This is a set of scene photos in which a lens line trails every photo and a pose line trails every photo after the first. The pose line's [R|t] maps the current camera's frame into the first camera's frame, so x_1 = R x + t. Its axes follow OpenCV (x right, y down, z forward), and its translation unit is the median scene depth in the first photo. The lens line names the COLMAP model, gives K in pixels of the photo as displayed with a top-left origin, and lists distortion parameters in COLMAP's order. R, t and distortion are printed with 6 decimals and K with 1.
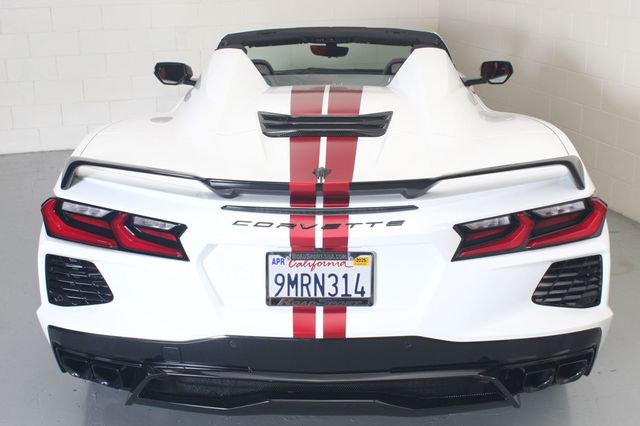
lens RADIAL K [[796.8, 0, 319.1], [0, 796.8, 219.3], [0, 0, 1]] dist [-0.059199, 0.000000]
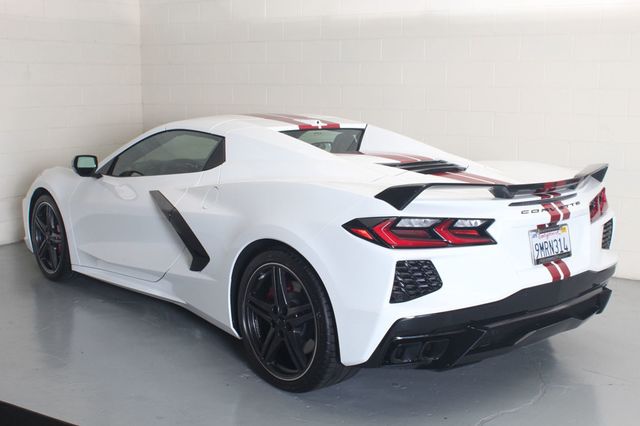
lens RADIAL K [[762.7, 0, 325.6], [0, 762.7, 218.7], [0, 0, 1]] dist [-0.068878, 0.000000]
pose [[0.737203, -0.099358, 0.668326, -1.271603], [0.200791, 0.976659, -0.076287, 0.048512], [-0.645147, 0.190433, 0.739947, 0.148223]]
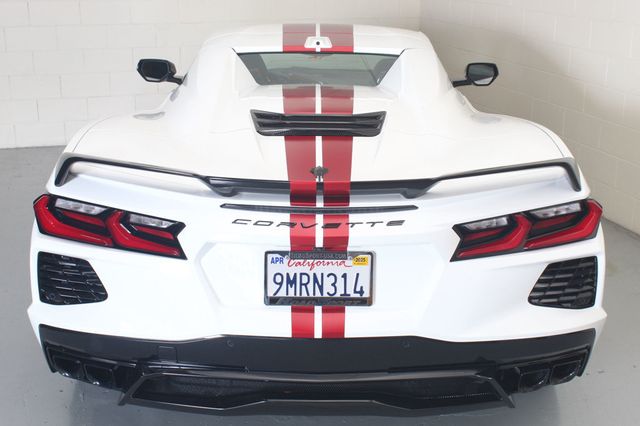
lens RADIAL K [[796.8, 0, 321.4], [0, 796.8, 216.2], [0, 0, 1]] dist [-0.059199, 0.000000]
pose [[0.999218, 0.008537, 0.038599, -0.033026], [-0.008383, 0.999956, -0.004151, 0.001233], [-0.038633, 0.003825, 0.999246, 0.005448]]
